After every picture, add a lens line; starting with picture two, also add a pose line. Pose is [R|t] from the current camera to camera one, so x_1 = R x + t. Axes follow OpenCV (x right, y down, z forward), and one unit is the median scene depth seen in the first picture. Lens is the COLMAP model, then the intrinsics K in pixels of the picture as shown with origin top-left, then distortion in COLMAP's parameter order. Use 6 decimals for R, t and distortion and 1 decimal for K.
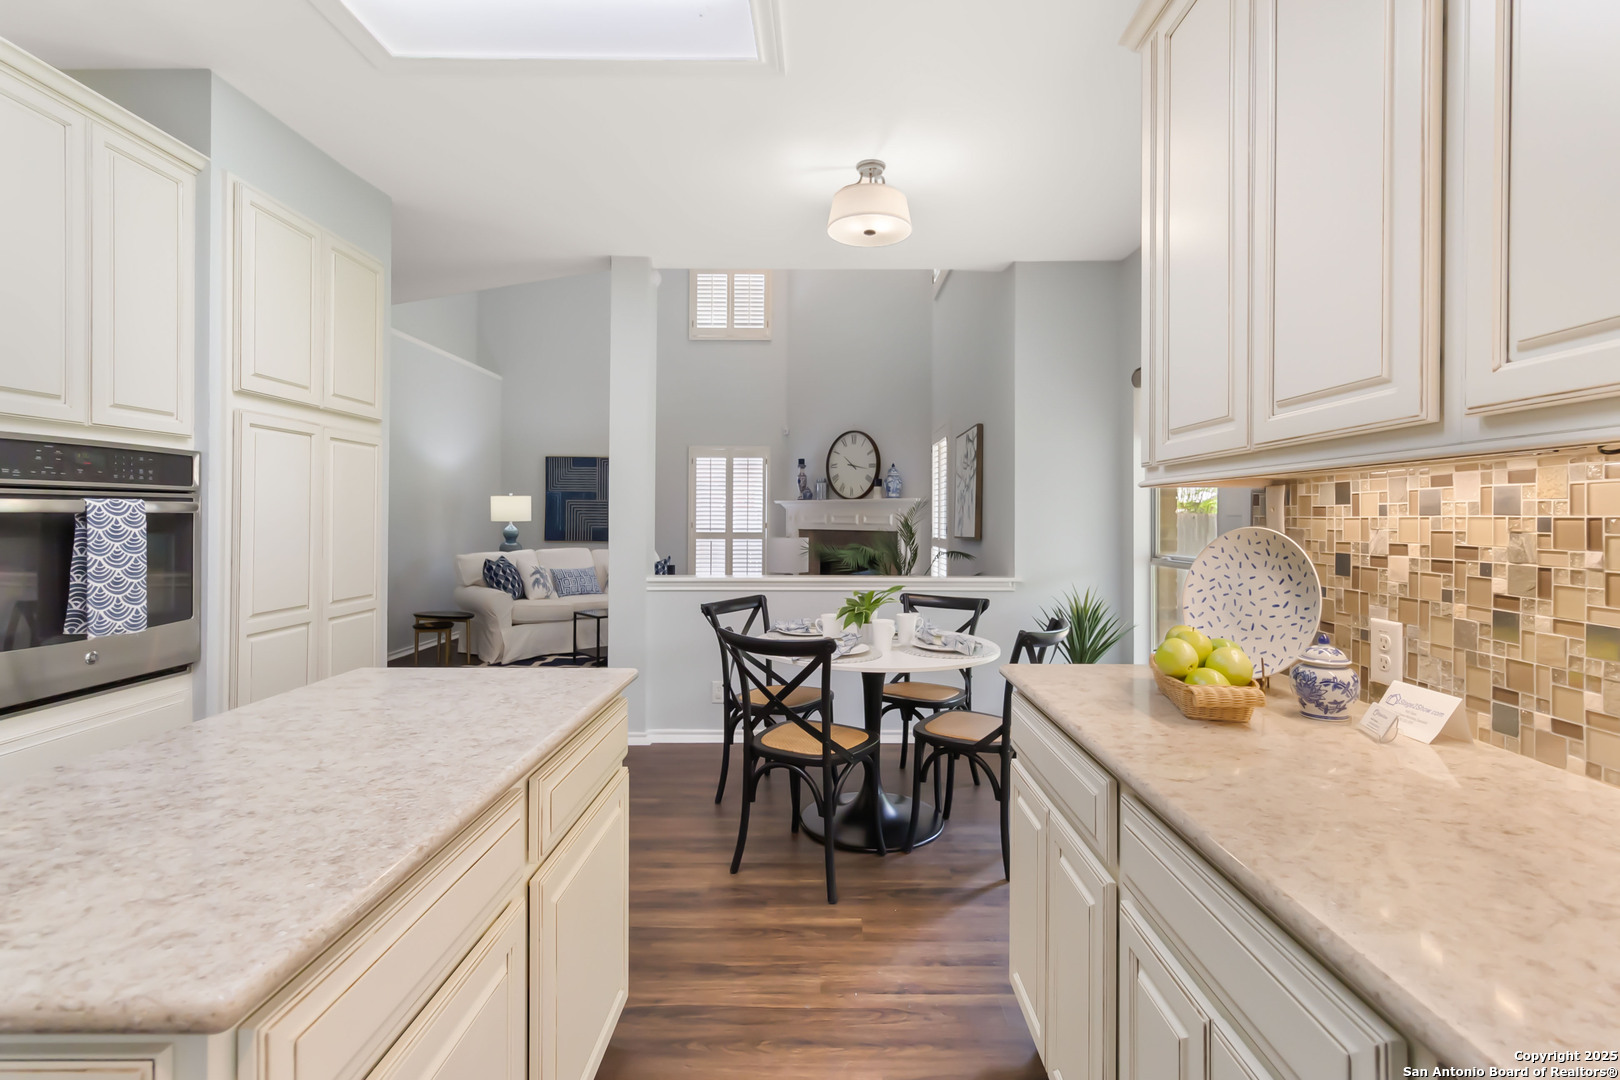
lens RADIAL K [[764.9, 0, 816.3], [0, 764.9, 511.5], [0, 0, 1]] dist [-0.000544, -0.000111]
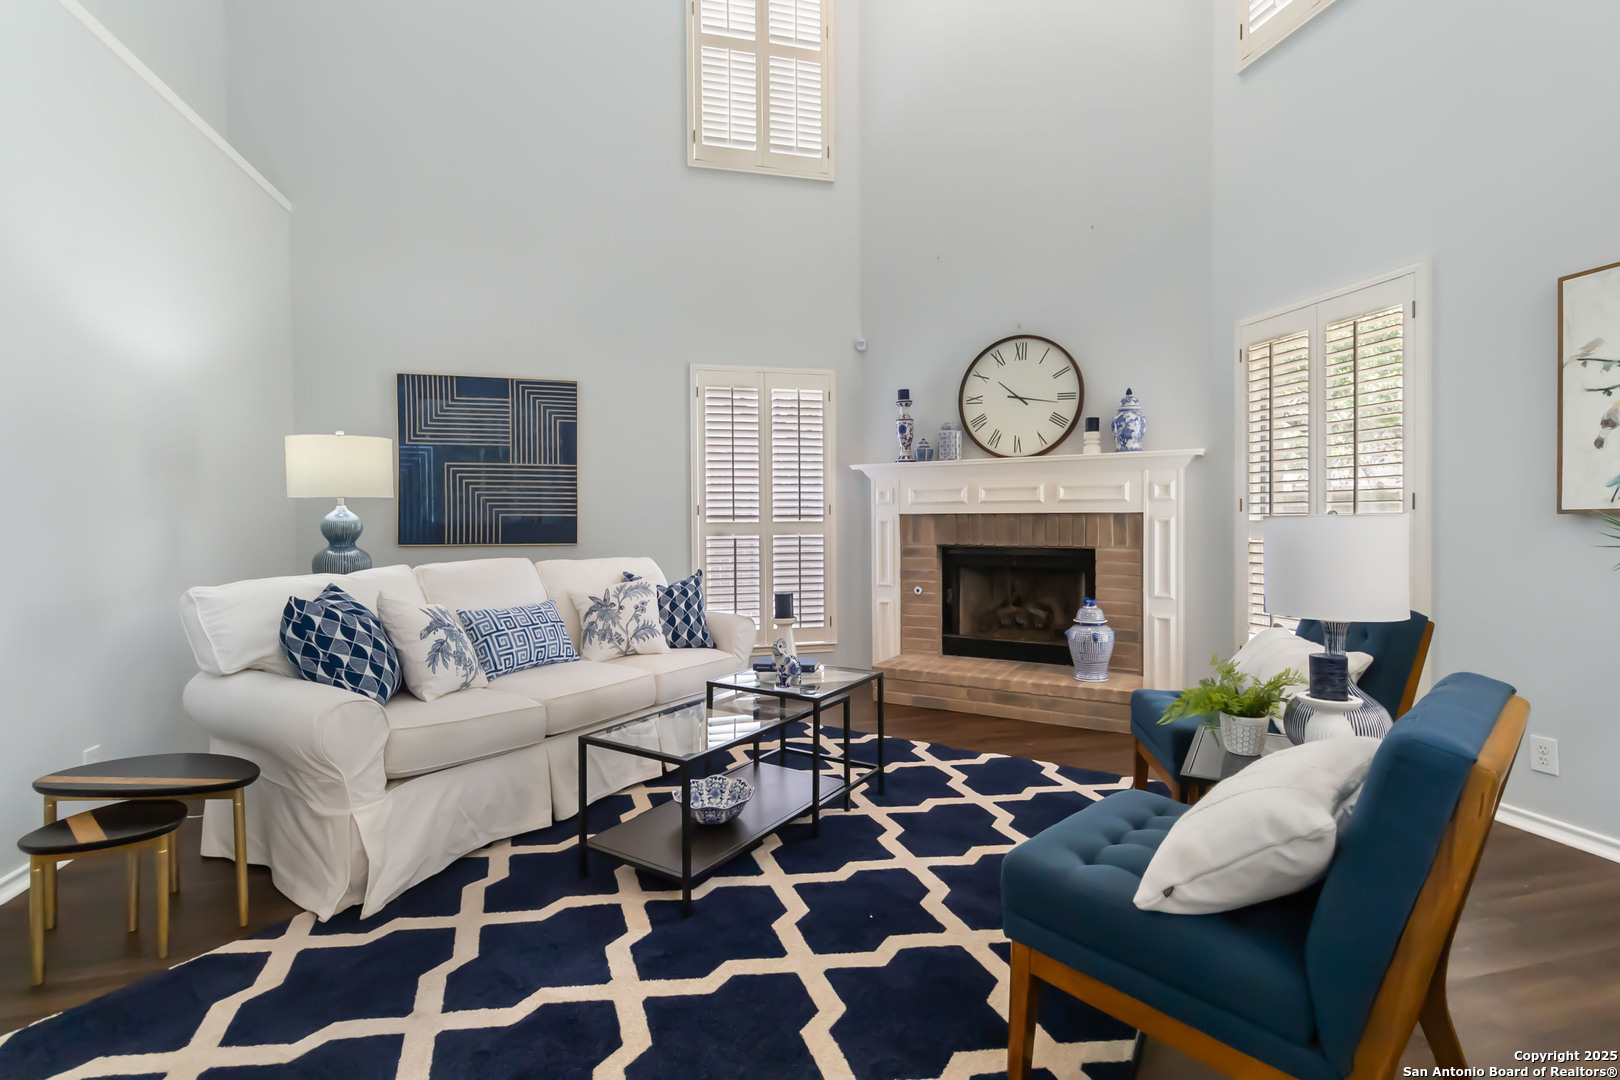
lens RADIAL K [[746.6, 0, 813.9], [0, 746.6, 527.3], [0, 0, 1]] dist [-0.002005, -0.000313]
pose [[0.965136, -0.016468, 0.261232, -0.259238], [0.011334, 0.999712, 0.021146, 0.022806], [-0.261505, -0.017448, 0.965044, 0.546388]]
